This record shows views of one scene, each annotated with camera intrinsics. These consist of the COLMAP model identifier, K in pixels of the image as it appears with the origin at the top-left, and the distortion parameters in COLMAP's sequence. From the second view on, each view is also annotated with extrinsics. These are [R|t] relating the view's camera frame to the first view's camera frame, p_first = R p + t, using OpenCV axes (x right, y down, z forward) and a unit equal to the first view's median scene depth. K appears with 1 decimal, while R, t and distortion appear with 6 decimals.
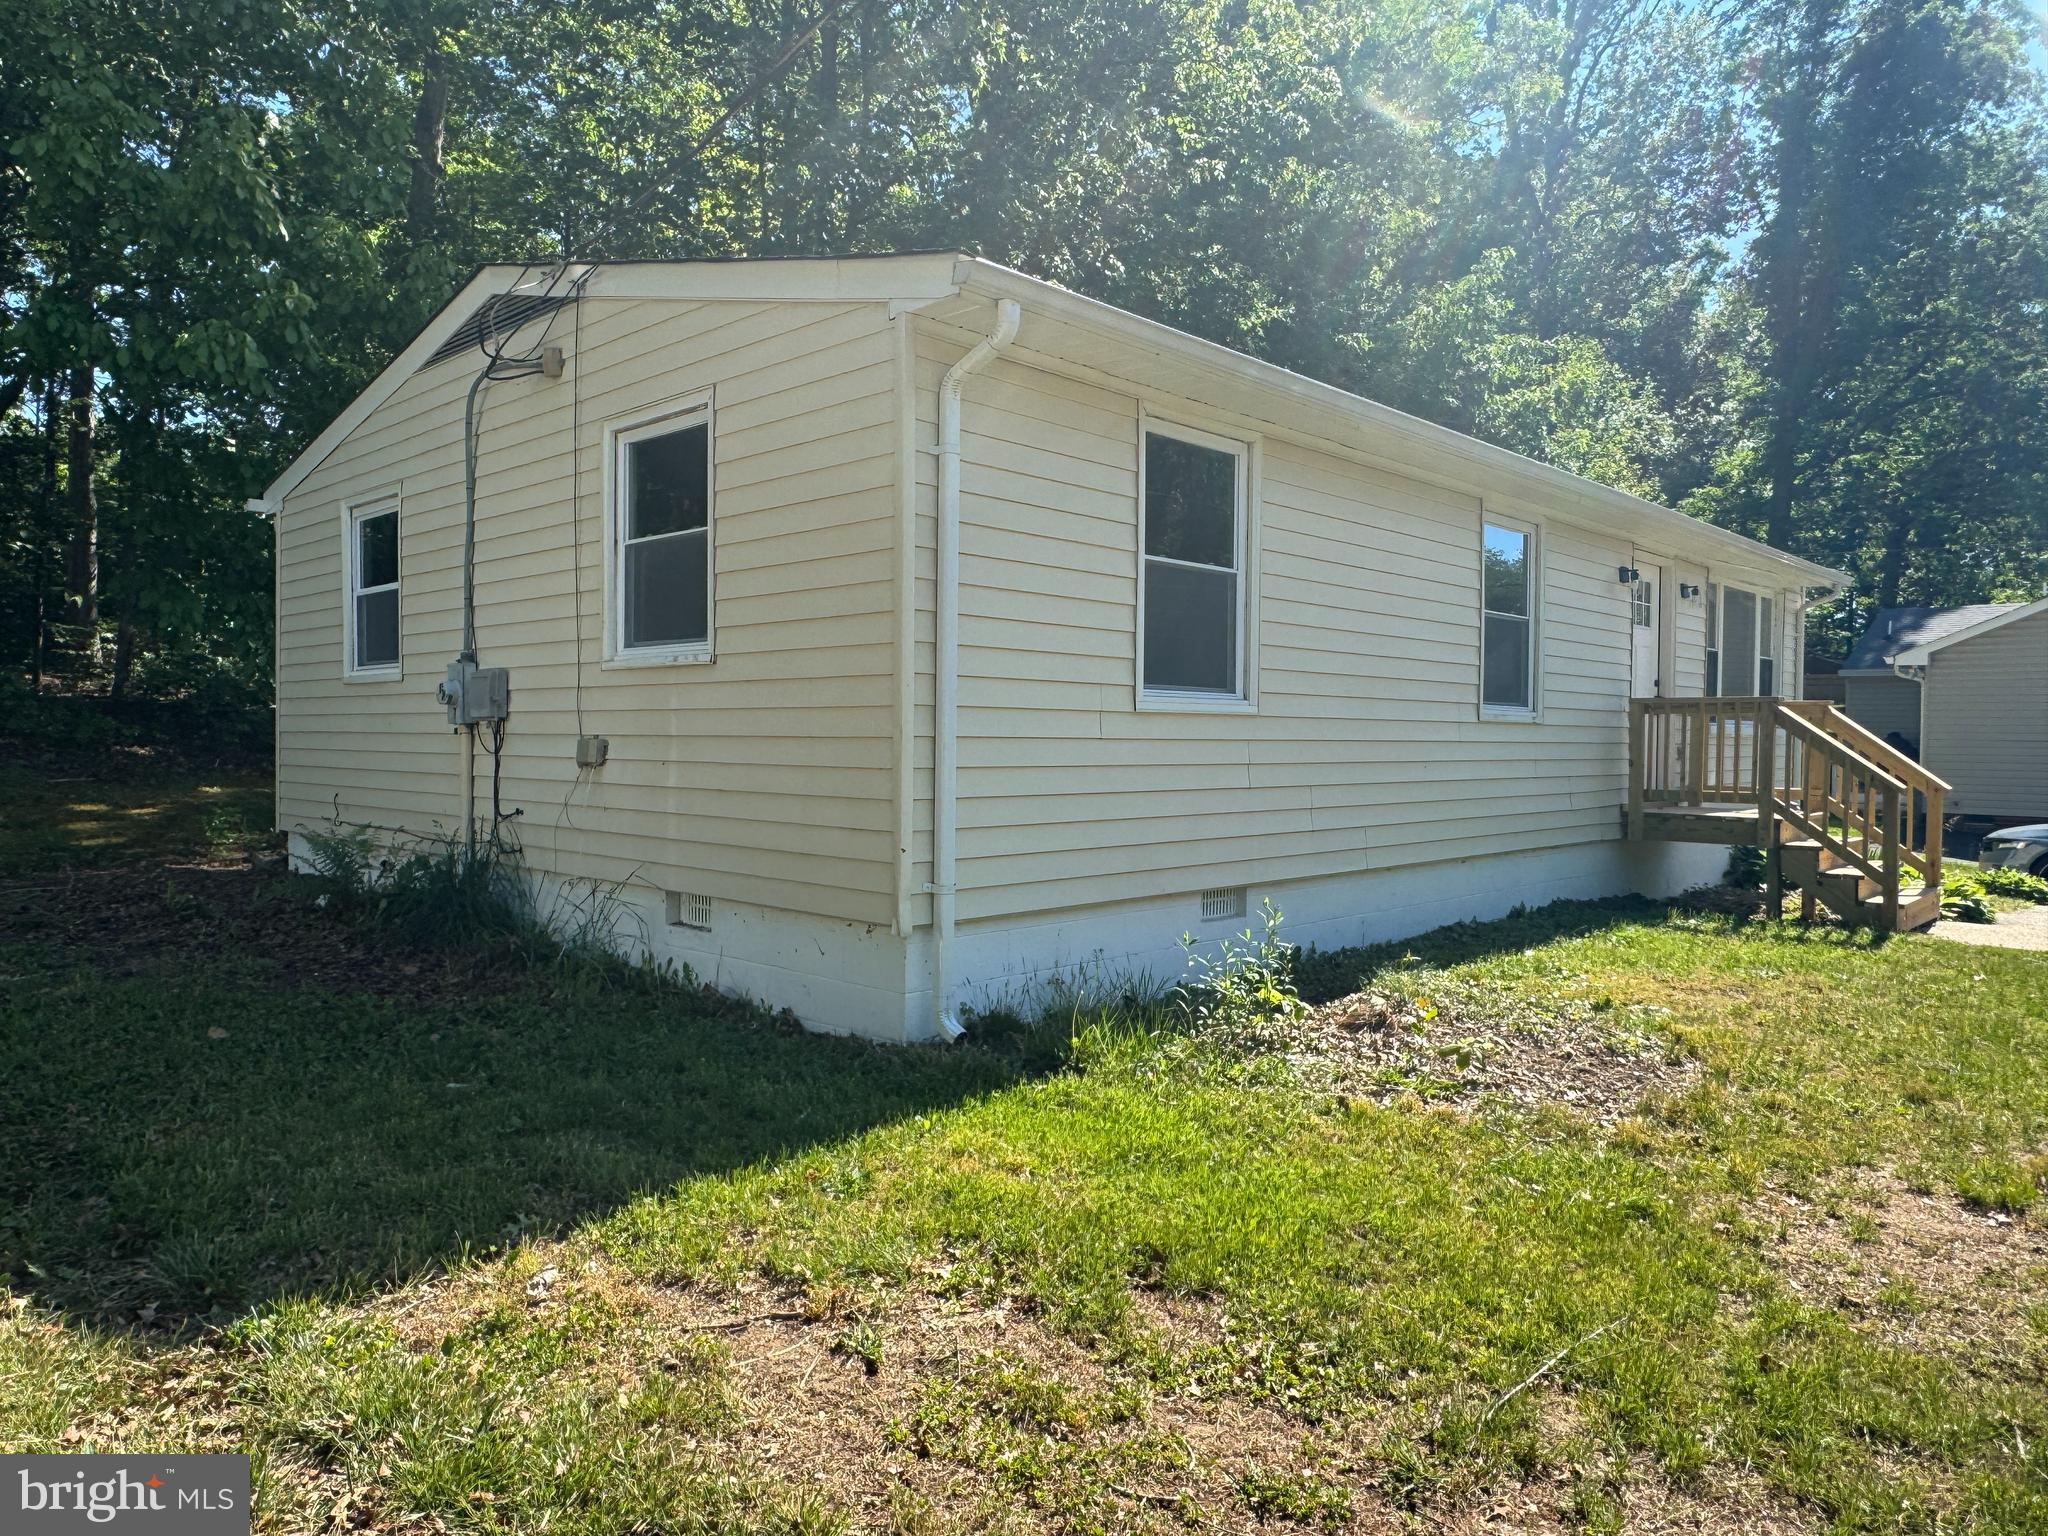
lens RADIAL K [[1352.6, 0, 1028.2], [0, 1352.6, 762.2], [0, 0, 1]] dist [-0.001694, -0.000335]
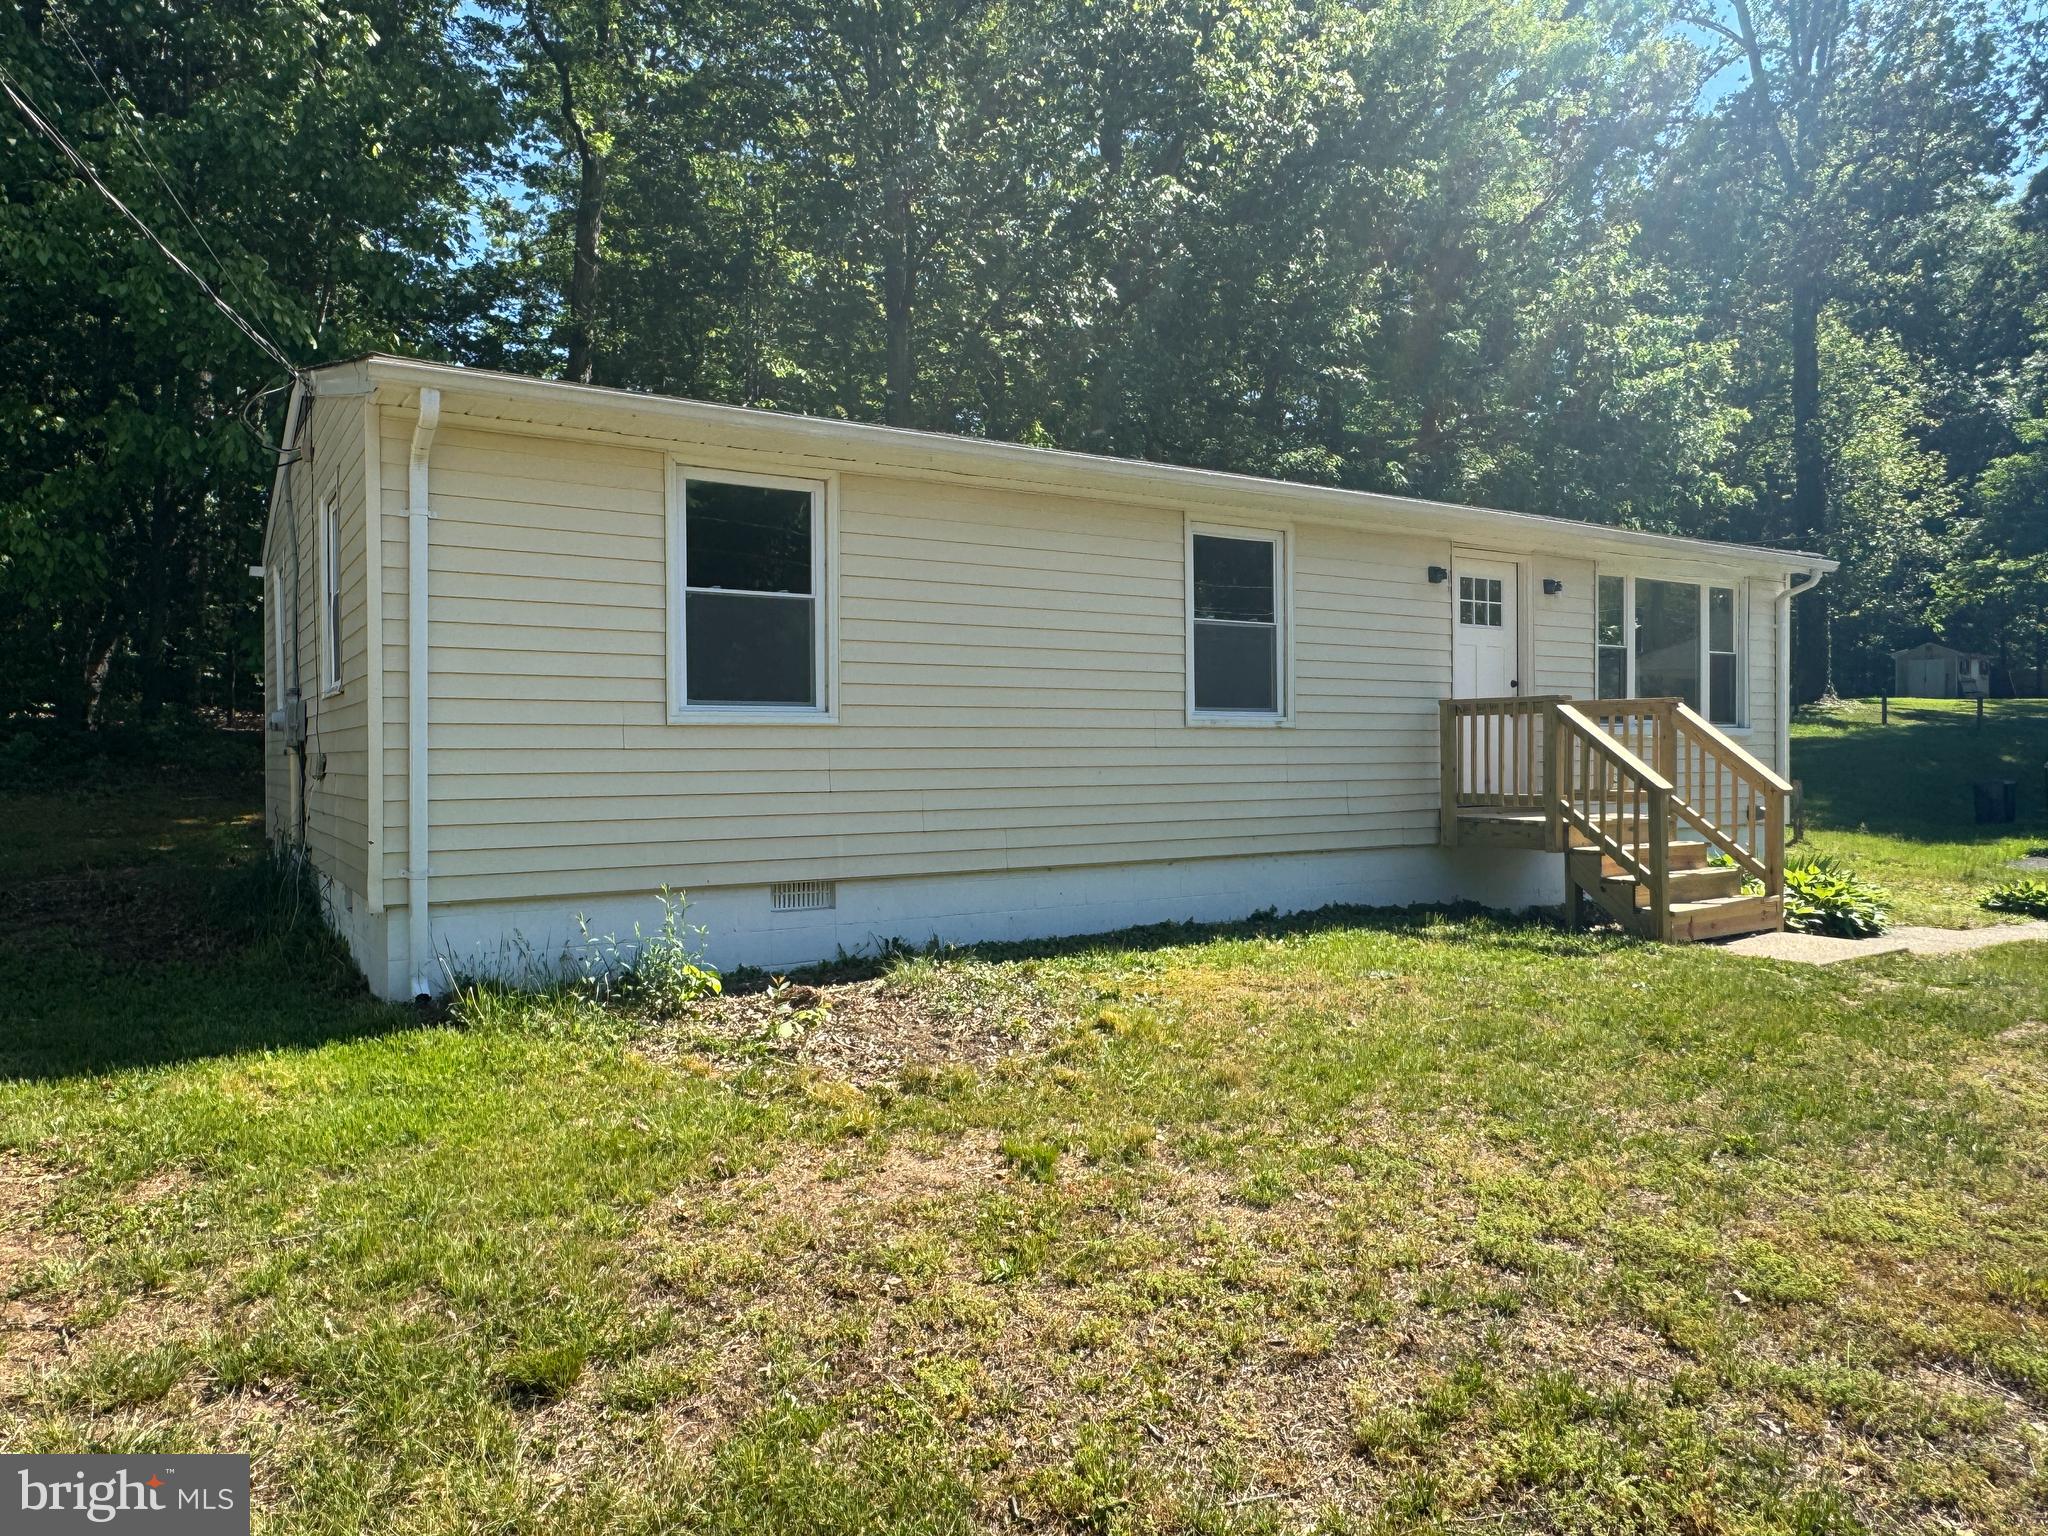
lens RADIAL K [[1352.6, 0, 1012.6], [0, 1352.6, 764.6], [0, 0, 1]] dist [-0.001694, -0.000335]
pose [[0.969993, -0.016518, -0.242570, 0.543018], [0.012973, 0.999785, -0.016204, 0.015521], [0.242785, 0.012571, 0.969999, -0.031020]]
